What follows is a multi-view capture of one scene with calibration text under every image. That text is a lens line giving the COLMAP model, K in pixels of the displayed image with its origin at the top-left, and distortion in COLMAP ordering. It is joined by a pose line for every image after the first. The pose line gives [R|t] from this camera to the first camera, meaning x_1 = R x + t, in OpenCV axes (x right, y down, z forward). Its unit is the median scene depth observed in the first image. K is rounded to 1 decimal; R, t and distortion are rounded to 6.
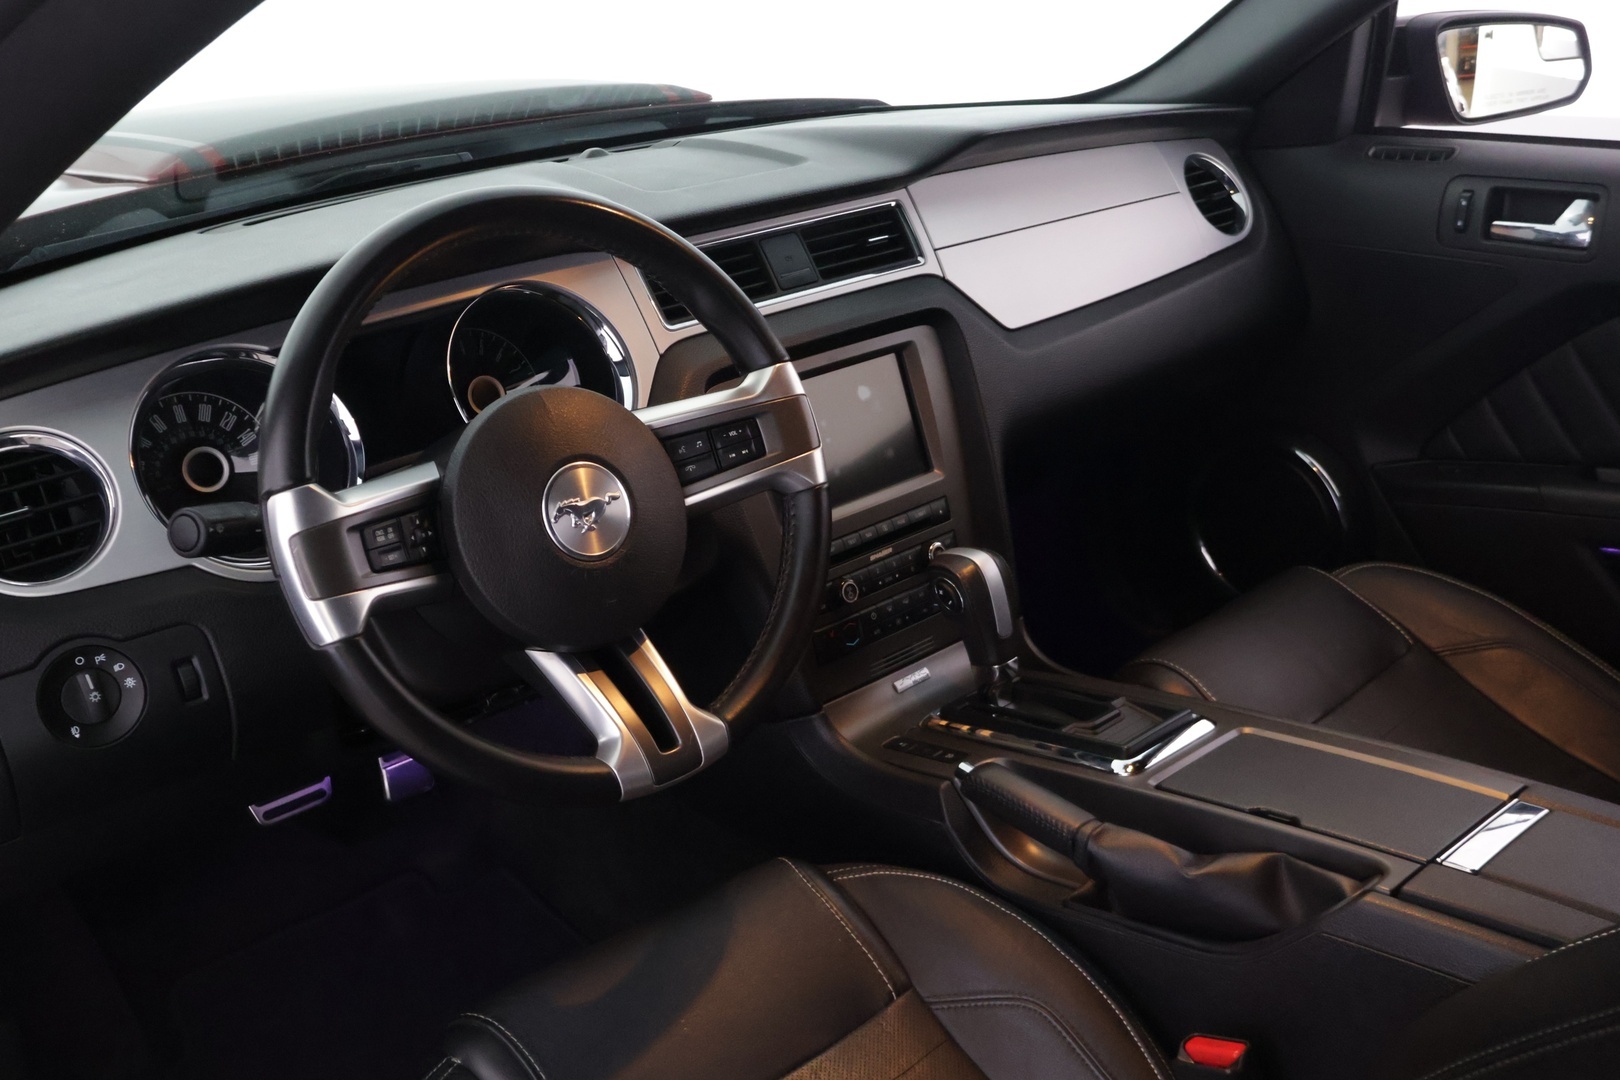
lens RADIAL K [[1604.8, 0, 810.0], [0, 1604.8, 540.0], [0, 0, 1]] dist [-0.007008, -0.001616]
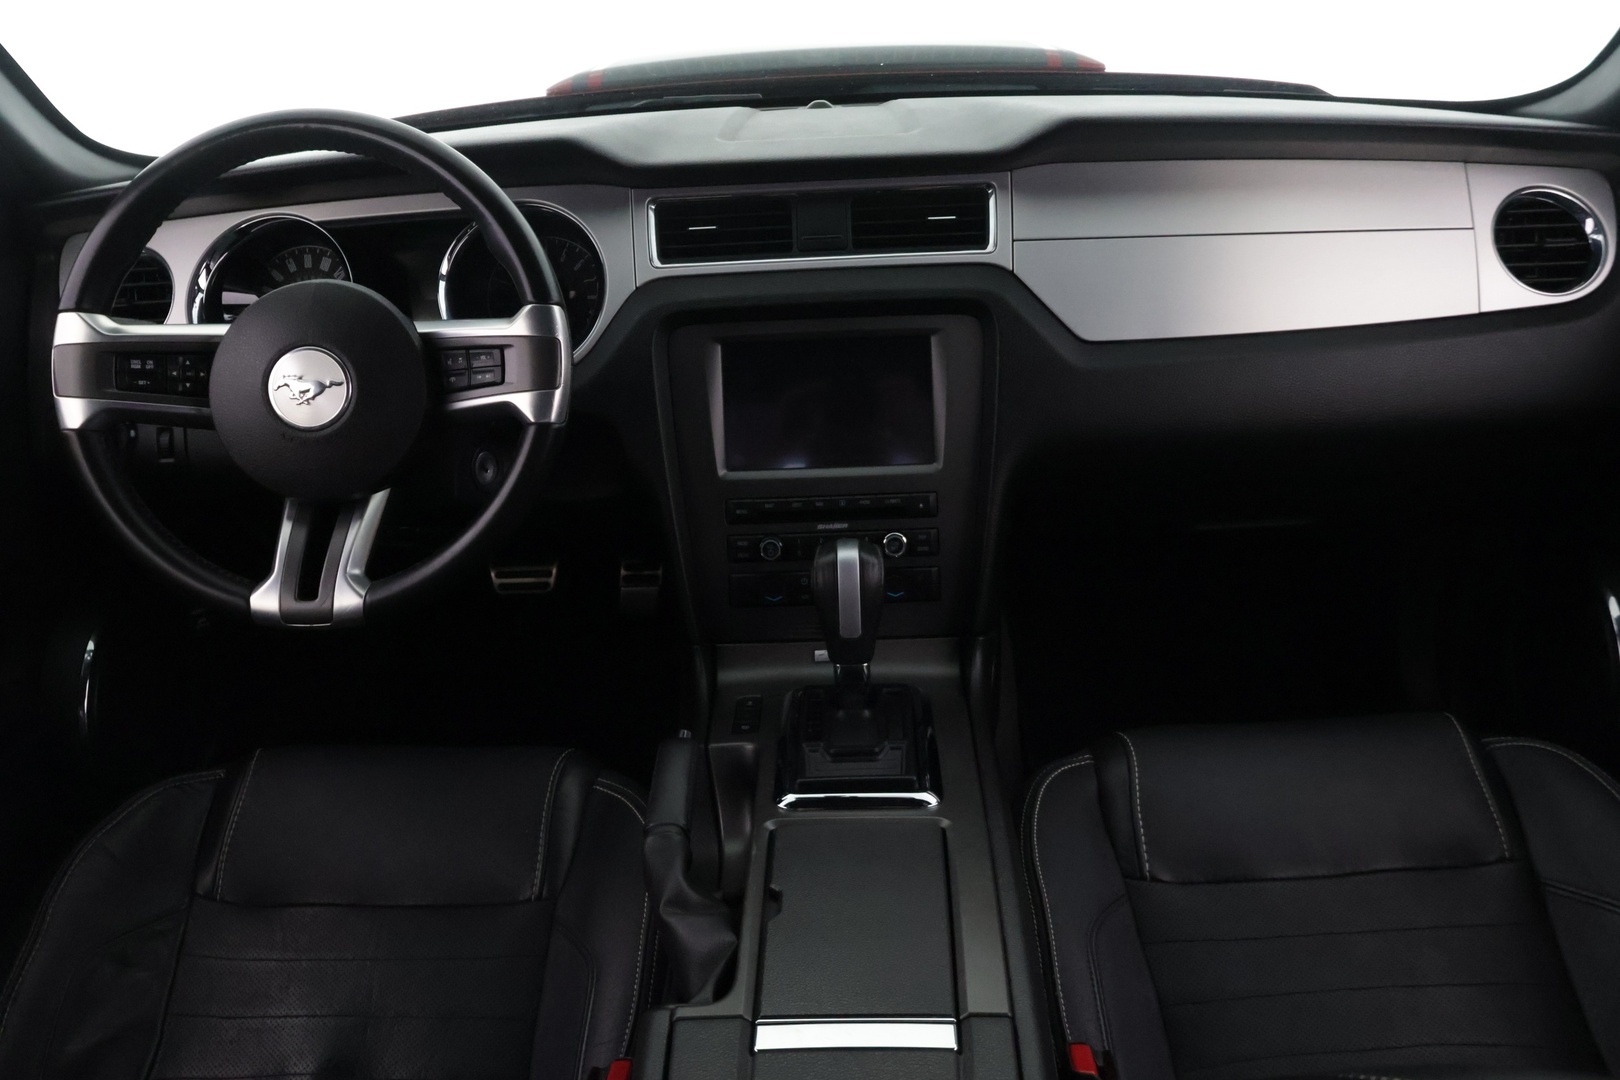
lens RADIAL K [[1367.4, 0, 810.0], [0, 1367.4, 540.0], [0, 0, 1]] dist [-0.010013, 0.003203]
pose [[0.728796, 0.293517, -0.618630, 0.680745], [-0.246455, 0.955359, 0.162938, -0.143486], [0.638839, 0.033716, 0.768601, 0.390894]]
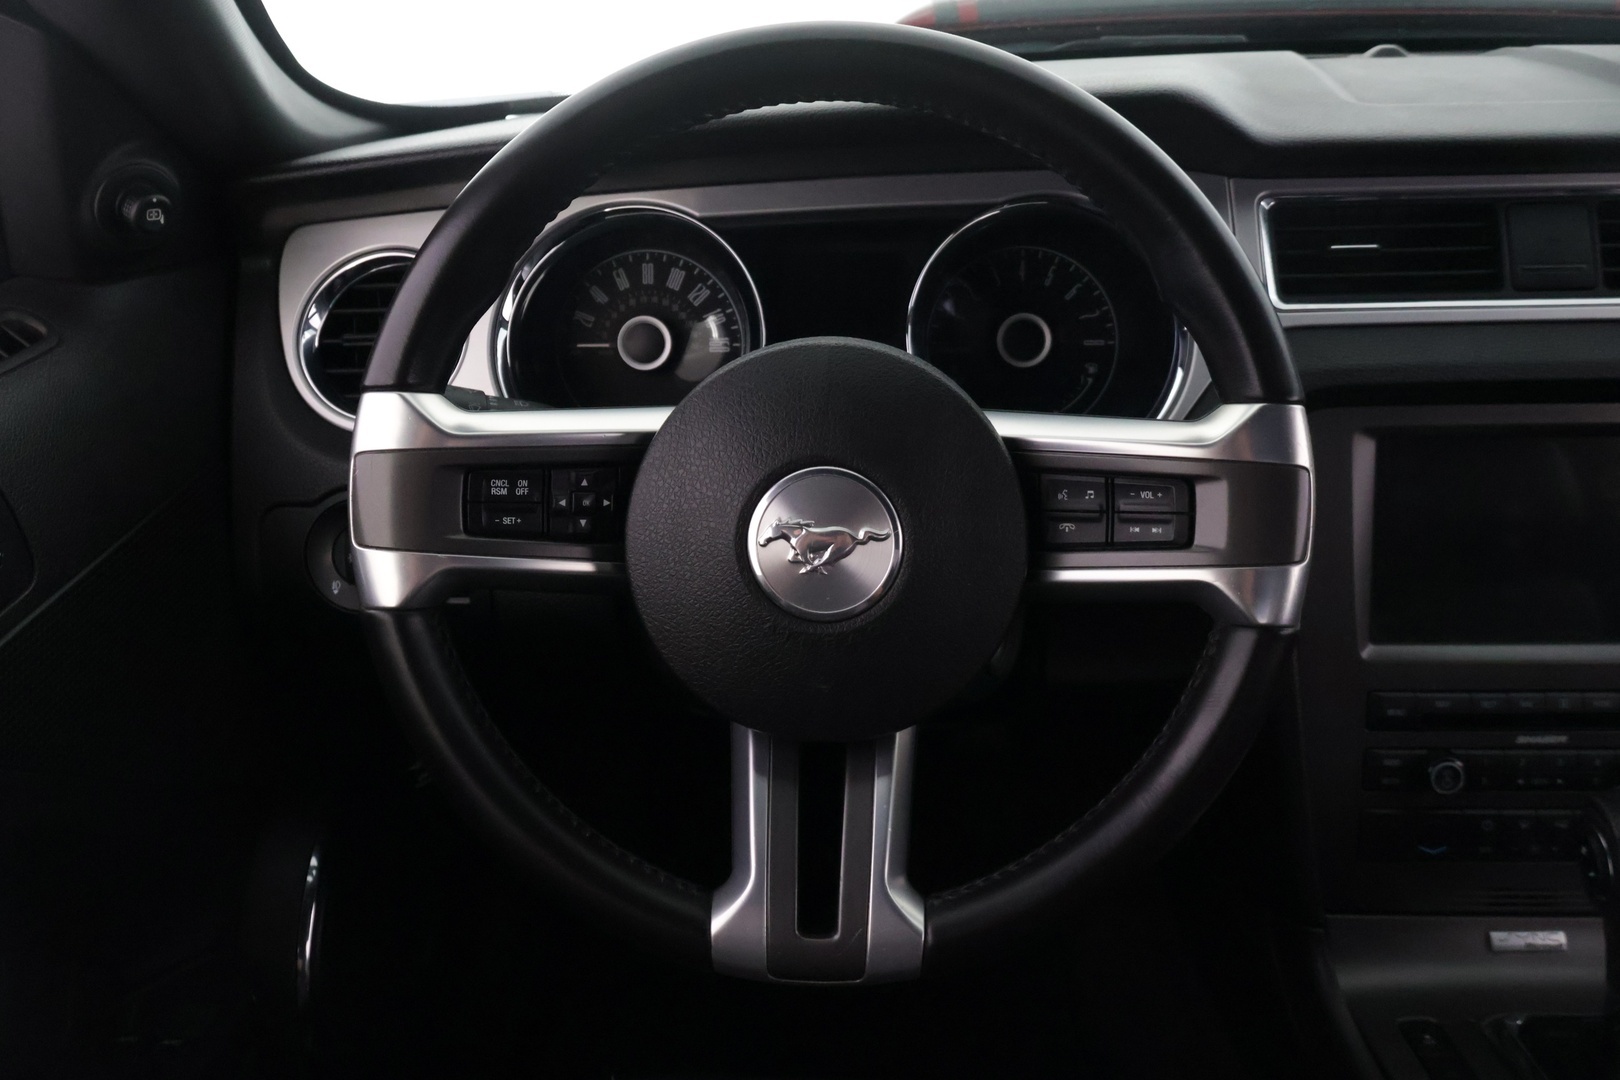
lens RADIAL K [[1367.4, 0, 810.0], [0, 1367.4, 540.0], [0, 0, 1]] dist [-0.010013, 0.003203]
pose [[0.718084, 0.328543, -0.613527, 0.166955], [-0.270985, 0.943979, 0.188335, -0.104090], [0.641033, 0.031017, 0.766886, 0.487400]]
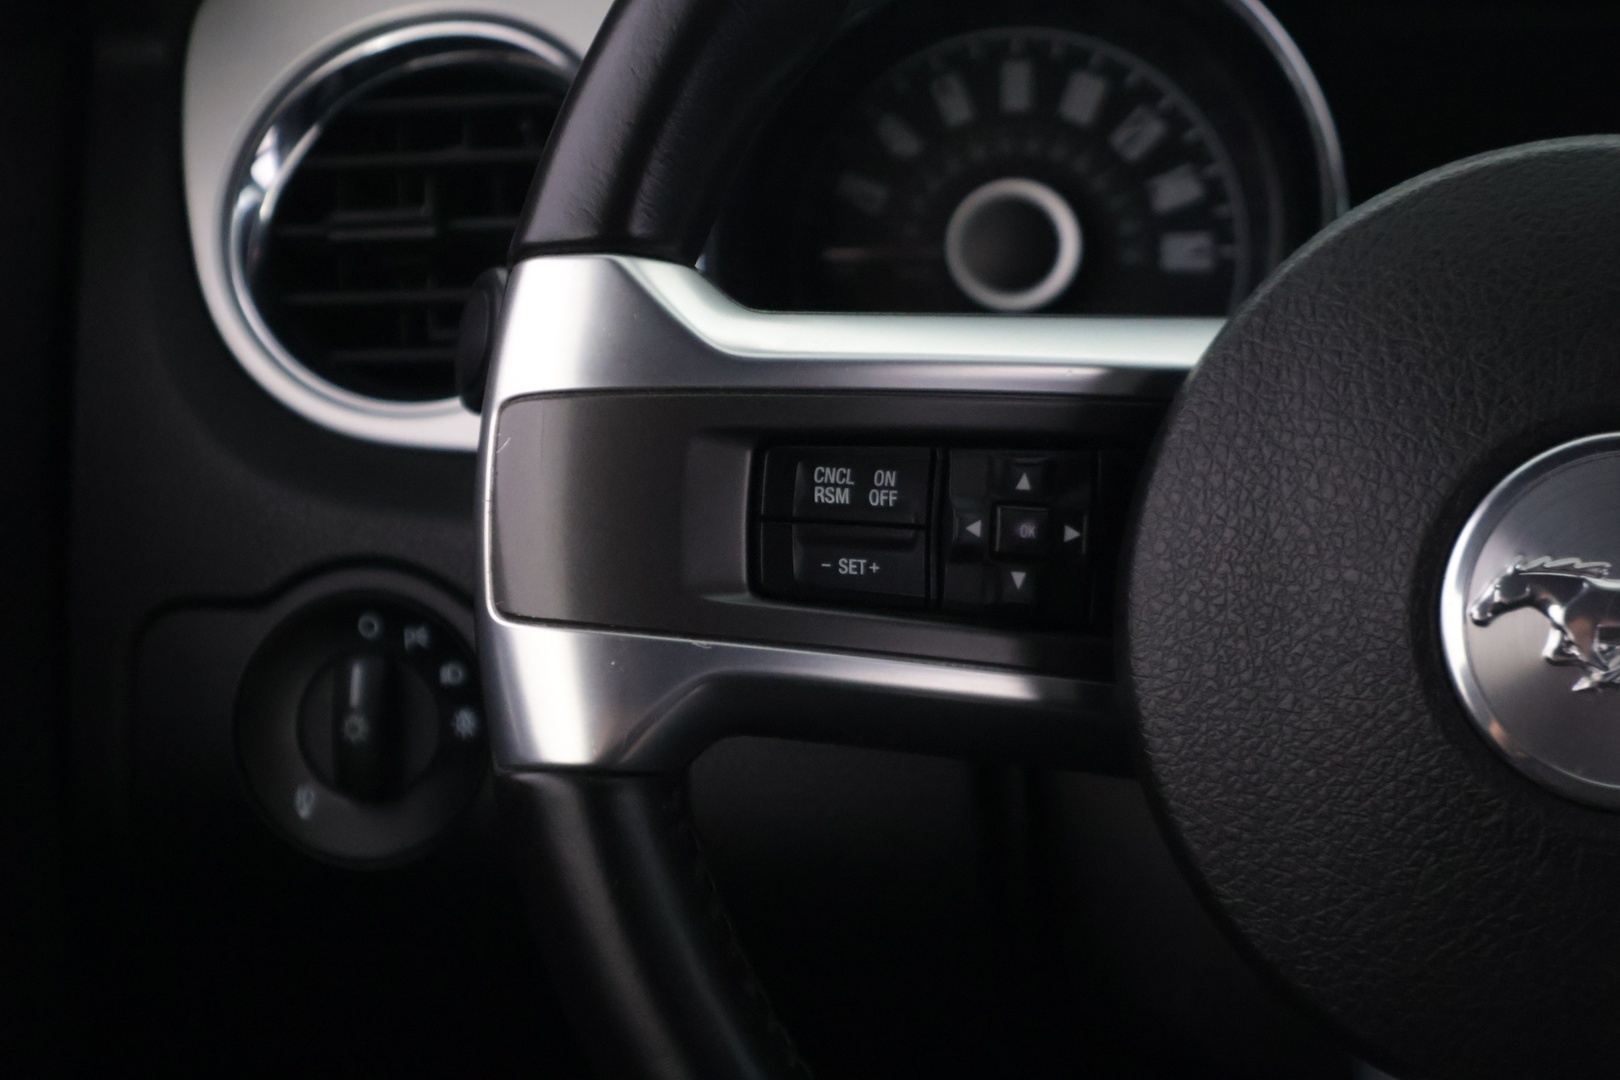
lens RADIAL K [[3290.8, 0, 810.0], [0, 3290.8, 540.0], [0, 0, 1]] dist [-0.005112, -0.072693]
pose [[0.664948, 0.258346, -0.700786, 0.126081], [-0.266819, 0.958525, 0.100188, -0.041479], [0.697604, 0.120364, 0.706301, 0.442909]]
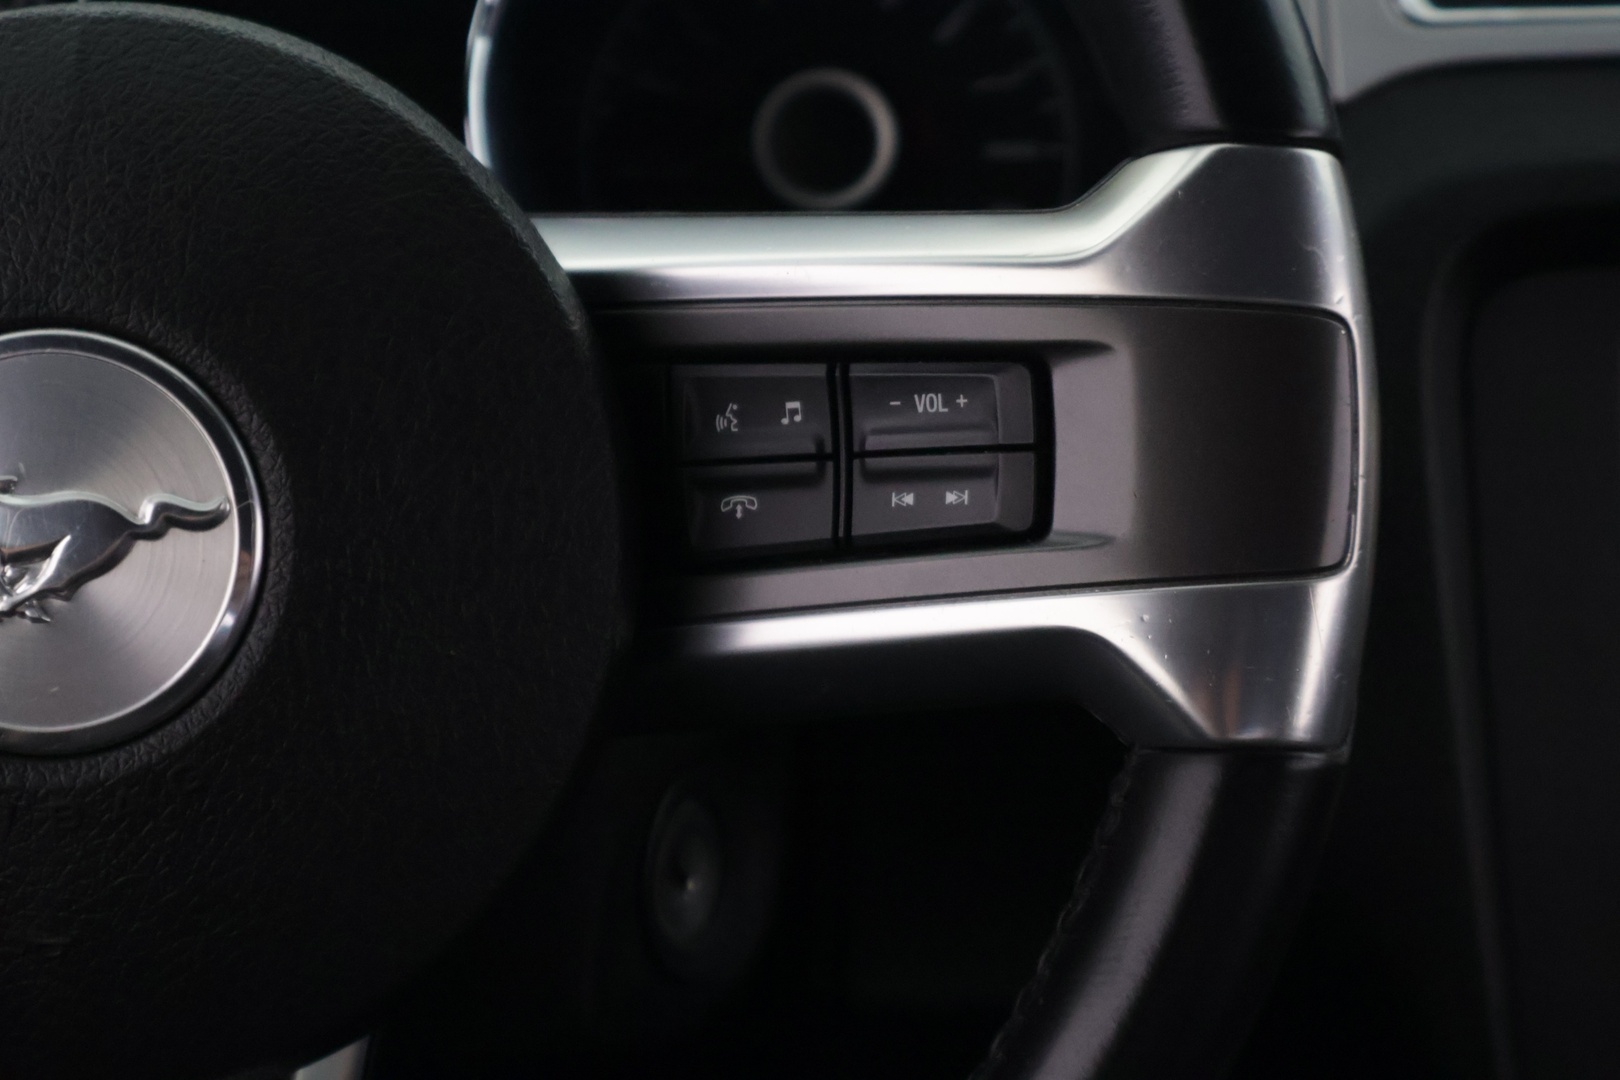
lens RADIAL K [[3290.8, 0, 810.0], [0, 3290.8, 540.0], [0, 0, 1]] dist [-0.005112, -0.072693]
pose [[0.734854, 0.258464, -0.627045, 0.211424], [-0.268215, 0.959919, 0.081343, -0.074620], [0.622937, 0.108408, 0.774724, 0.591677]]
